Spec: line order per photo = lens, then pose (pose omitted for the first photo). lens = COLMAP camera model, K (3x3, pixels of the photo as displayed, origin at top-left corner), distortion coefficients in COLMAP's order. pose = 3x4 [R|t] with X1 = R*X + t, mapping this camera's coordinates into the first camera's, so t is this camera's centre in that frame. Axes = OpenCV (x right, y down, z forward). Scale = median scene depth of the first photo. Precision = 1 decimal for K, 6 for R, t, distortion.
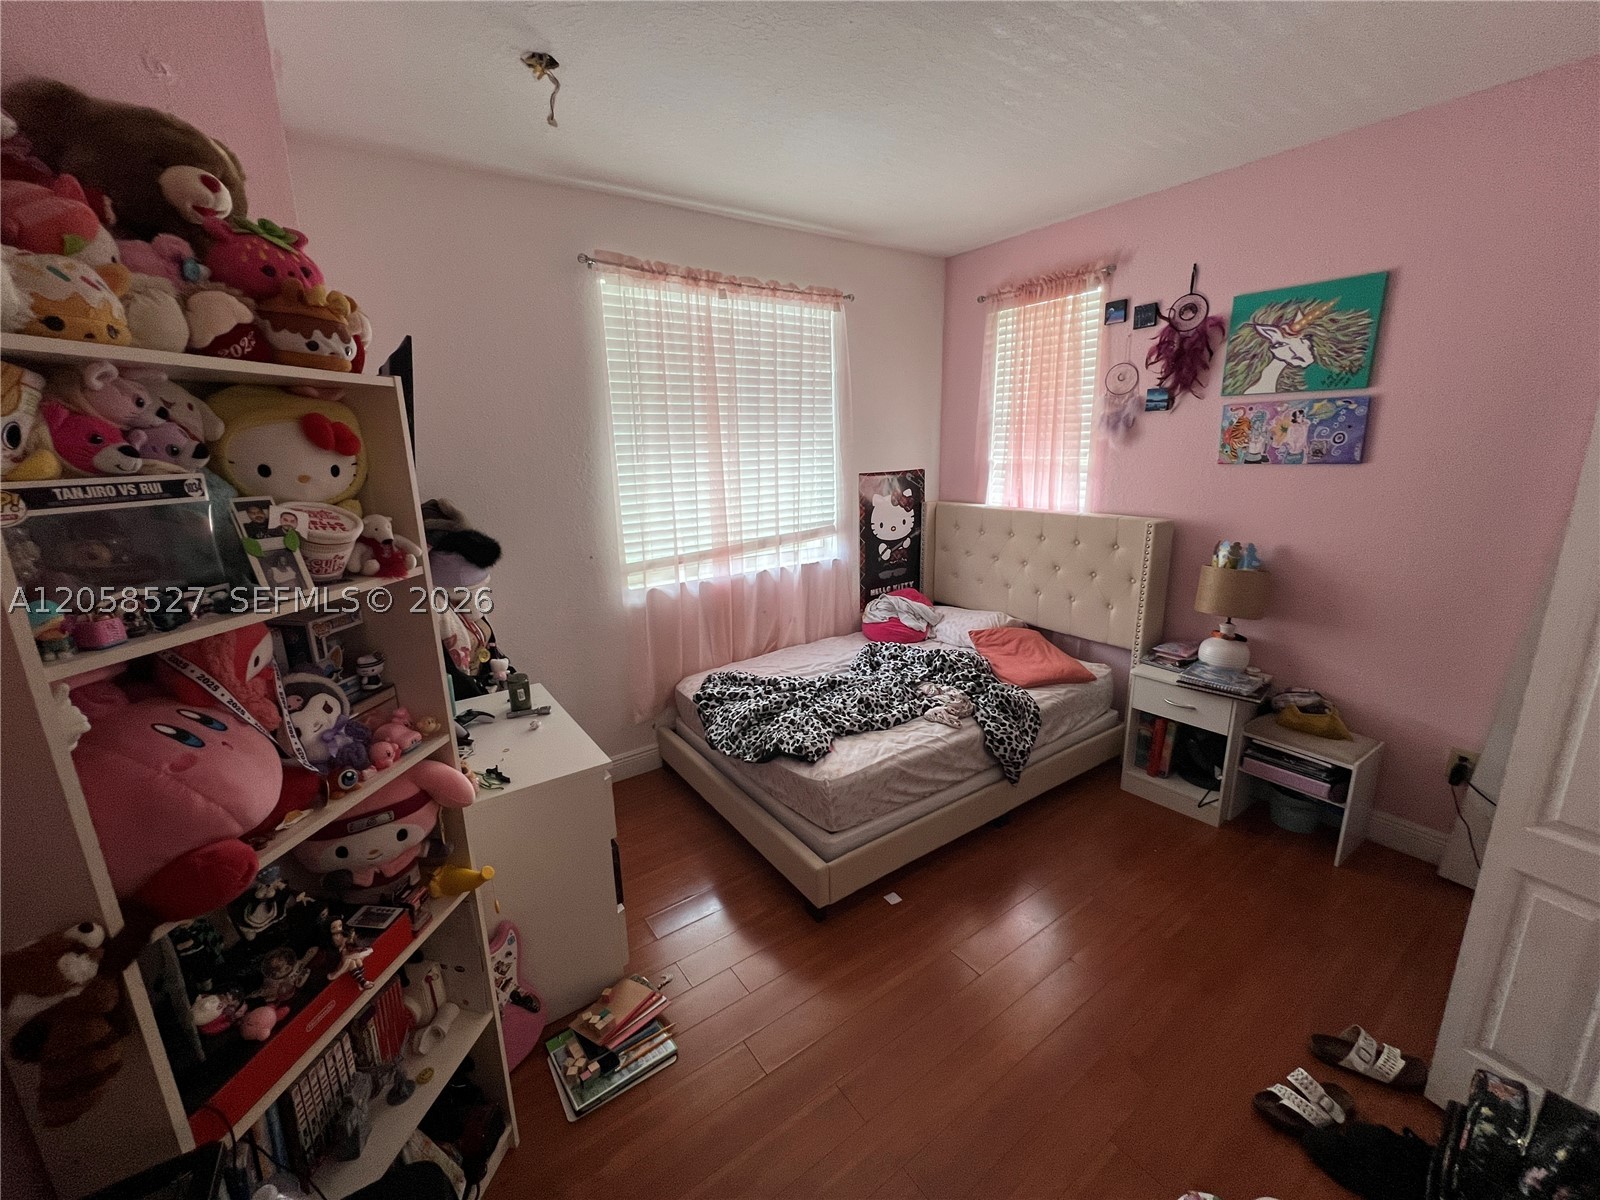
lens RADIAL K [[639.7, 0, 799.9], [0, 639.7, 597.6], [0, 0, 1]] dist [-0.002758, 0.001481]
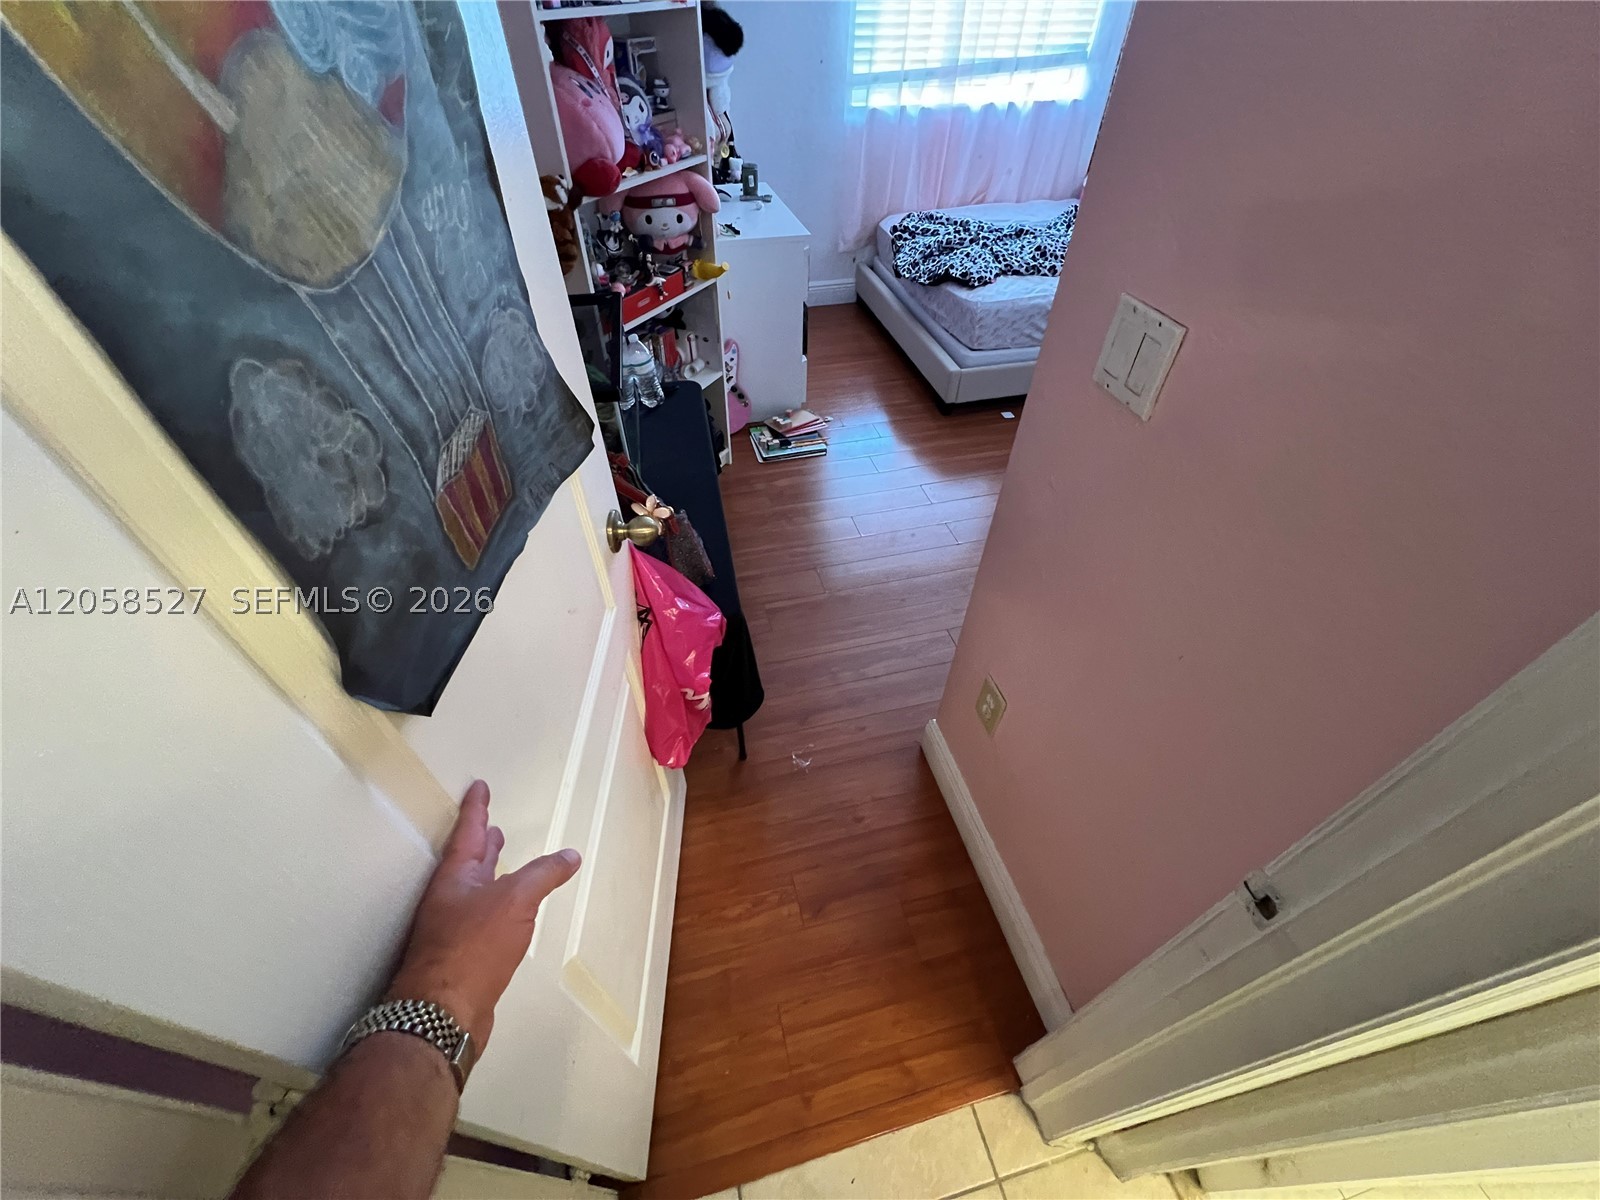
lens RADIAL K [[639.7, 0, 798.3], [0, 639.7, 591.2], [0, 0, 1]] dist [-0.002758, 0.001481]
pose [[0.931905, 0.277878, -0.233102, 0.142158], [-0.114424, 0.835102, 0.538064, 0.121048], [0.344180, -0.474751, 0.810031, -0.313725]]
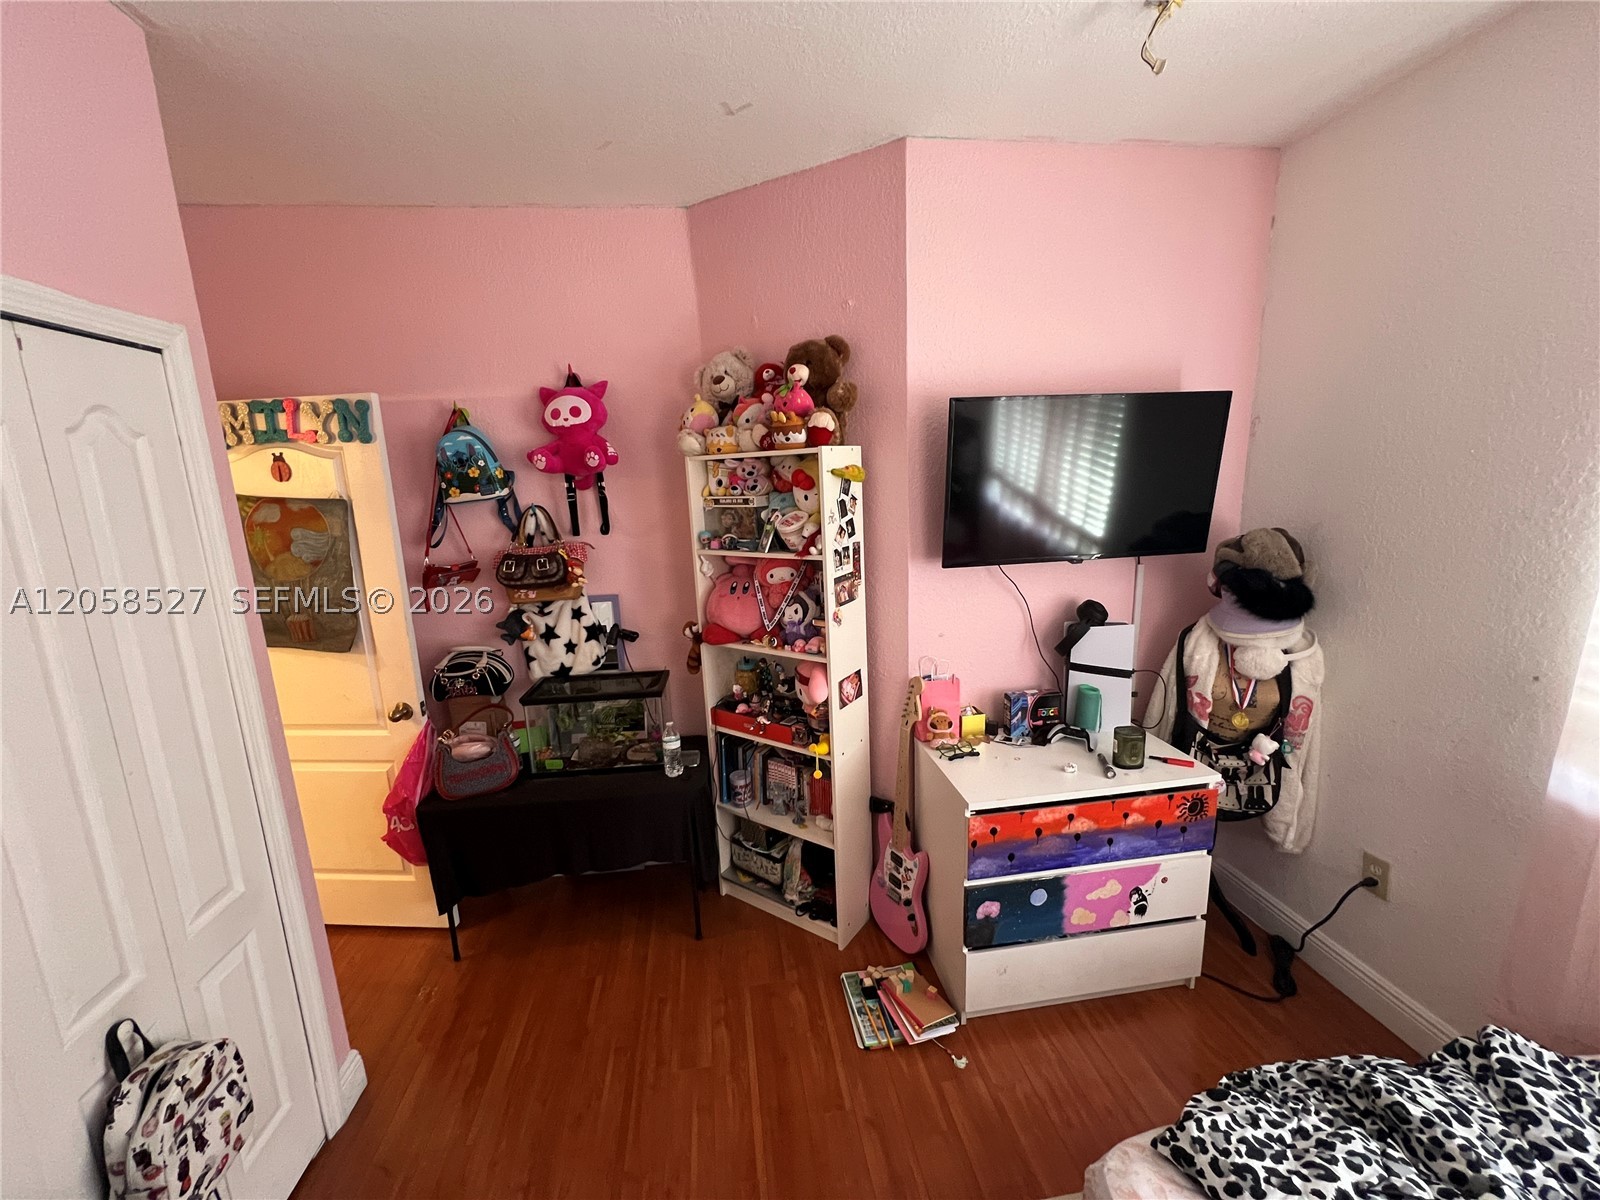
lens RADIAL K [[639.7, 0, 798.1], [0, 639.7, 598.6], [0, 0, 1]] dist [-0.002758, 0.001481]
pose [[-0.466784, 0.204524, -0.860396, 0.446206], [-0.158298, 0.937856, 0.308817, -0.219978], [0.870089, 0.280350, -0.405401, 0.801467]]
